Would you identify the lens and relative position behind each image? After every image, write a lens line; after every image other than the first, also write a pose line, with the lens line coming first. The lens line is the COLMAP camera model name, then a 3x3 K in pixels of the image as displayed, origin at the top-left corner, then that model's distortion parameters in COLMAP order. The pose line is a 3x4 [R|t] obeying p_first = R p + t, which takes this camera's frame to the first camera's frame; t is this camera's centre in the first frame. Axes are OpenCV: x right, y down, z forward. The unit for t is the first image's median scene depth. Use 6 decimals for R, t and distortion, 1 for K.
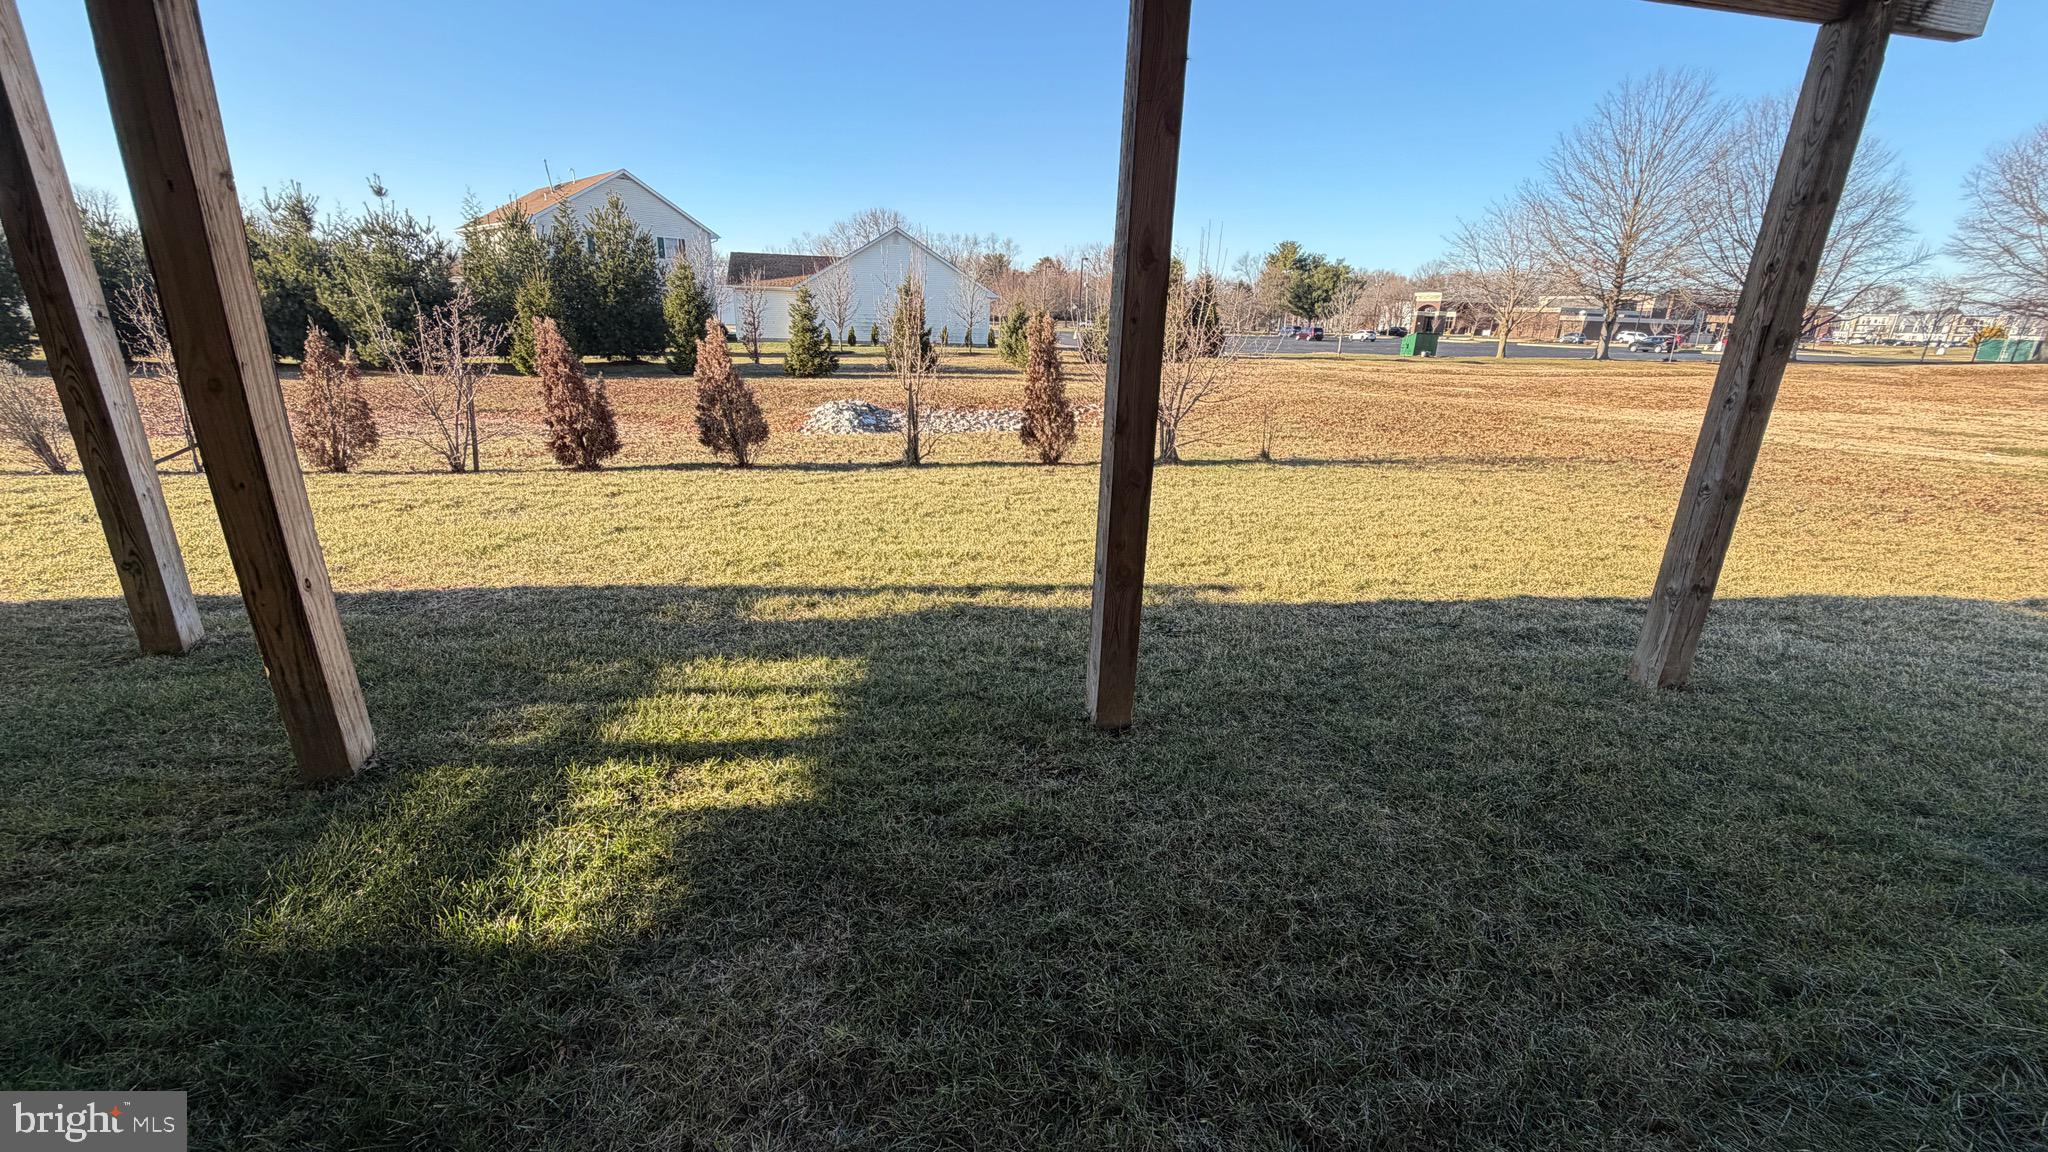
lens RADIAL K [[815.5, 0, 1024.0], [0, 815.5, 576.0], [0, 0, 1]] dist [-0.005254, 0.000442]
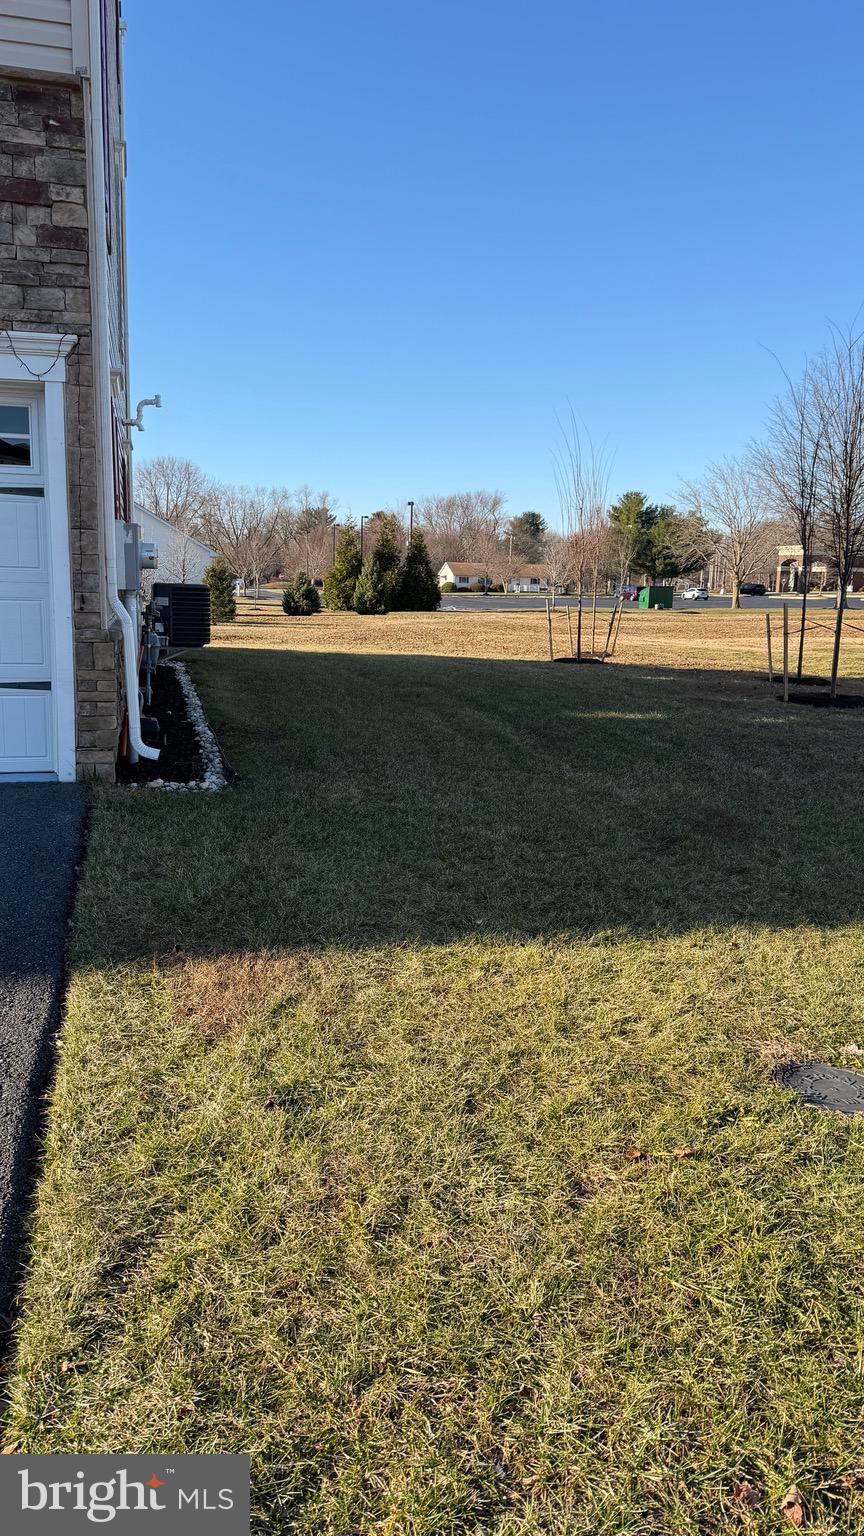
lens RADIAL K [[1076.8, 0, 432.0], [0, 1076.8, 768.0], [0, 0, 1]] dist [0.069681, -0.095452]
pose [[0.998941, -0.020065, 0.041397, 0.159615], [0.025543, 0.990330, -0.136361, 0.107801], [-0.038261, 0.137274, 0.989794, -0.310185]]
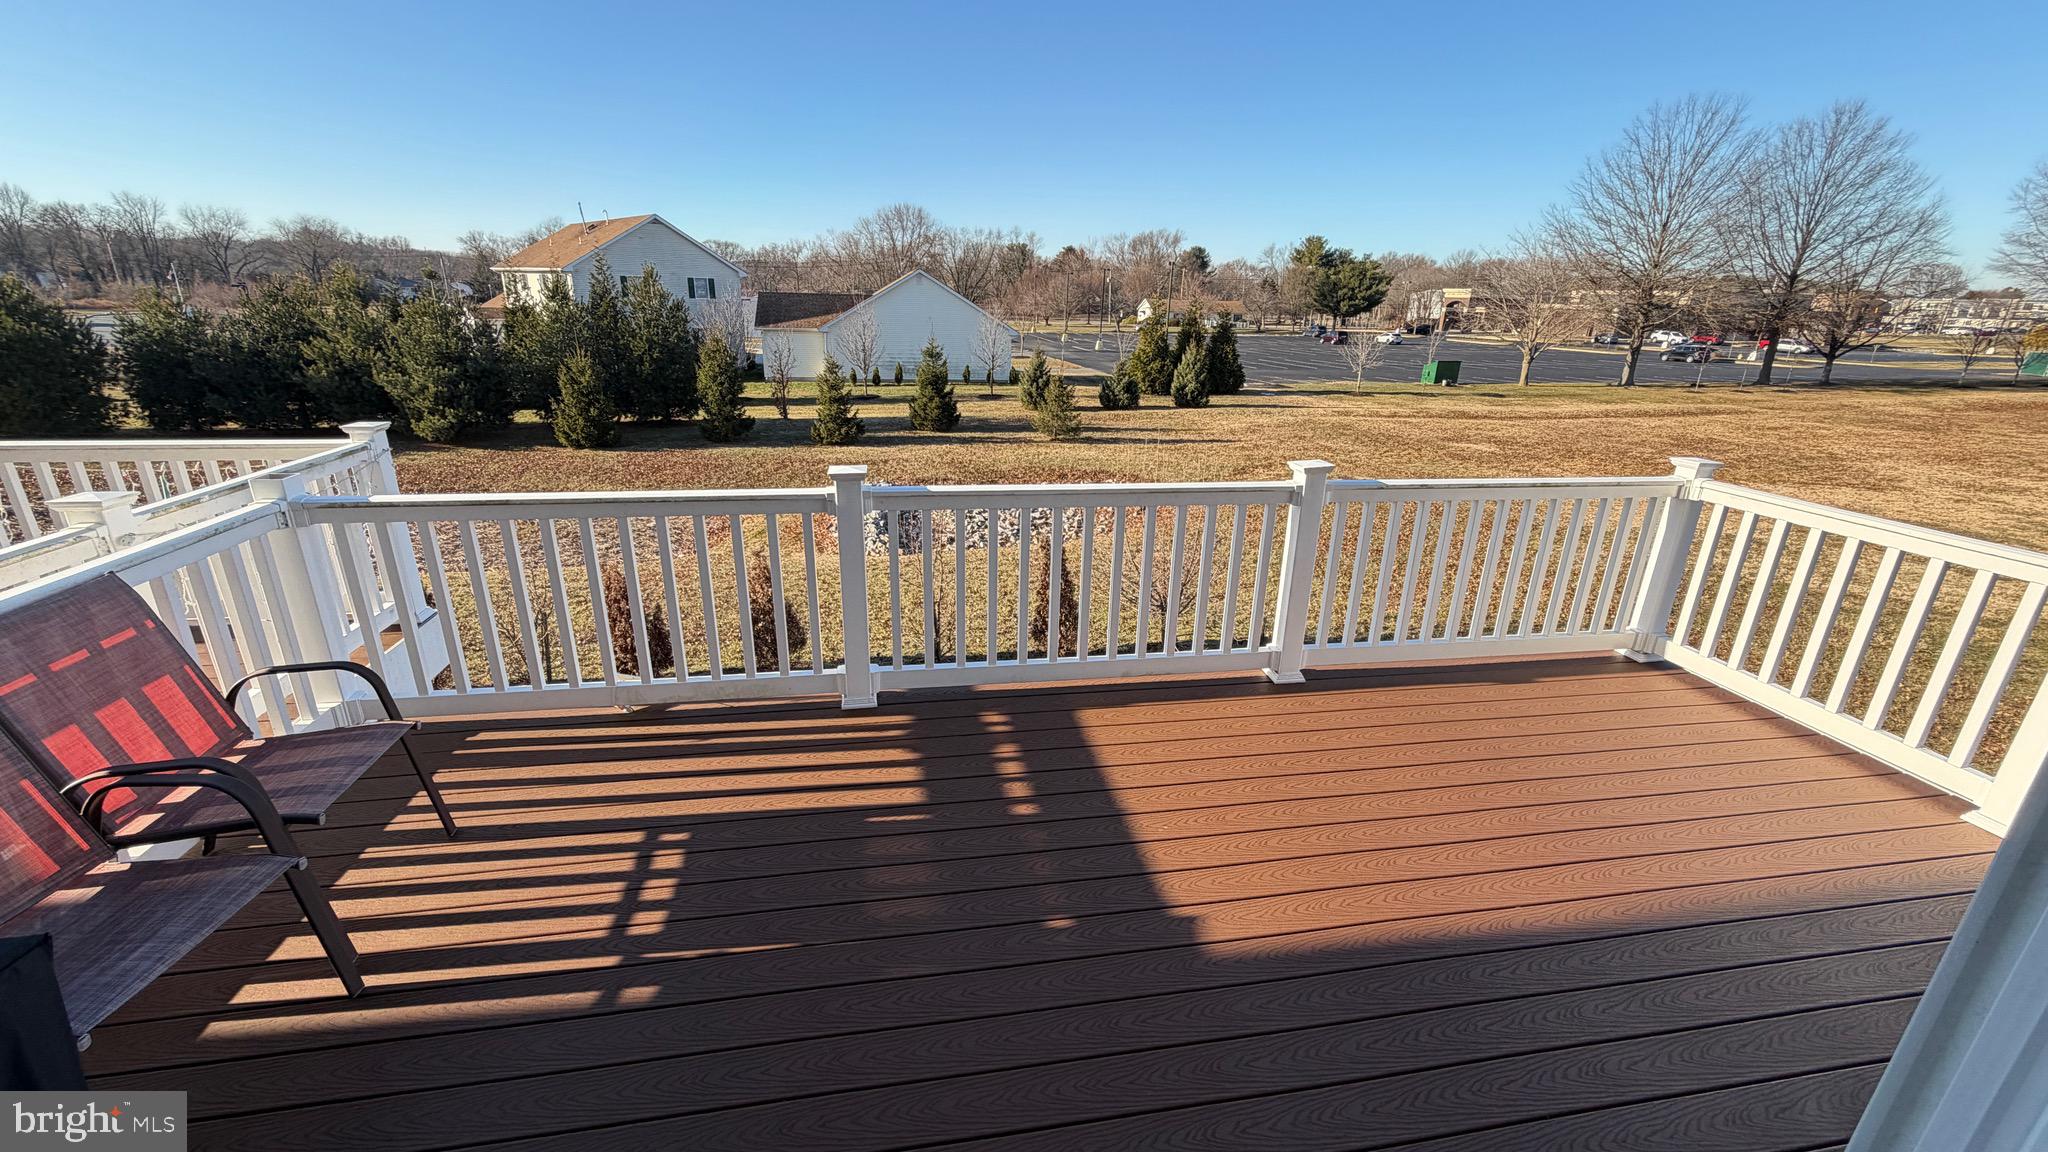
lens RADIAL K [[815.5, 0, 1024.0], [0, 815.5, 576.0], [0, 0, 1]] dist [-0.005254, 0.000442]
pose [[0.999591, 0.002277, -0.028496, 0.003344], [-0.001635, 0.999745, 0.022529, -0.060103], [0.028540, -0.022473, 0.999340, -0.021038]]
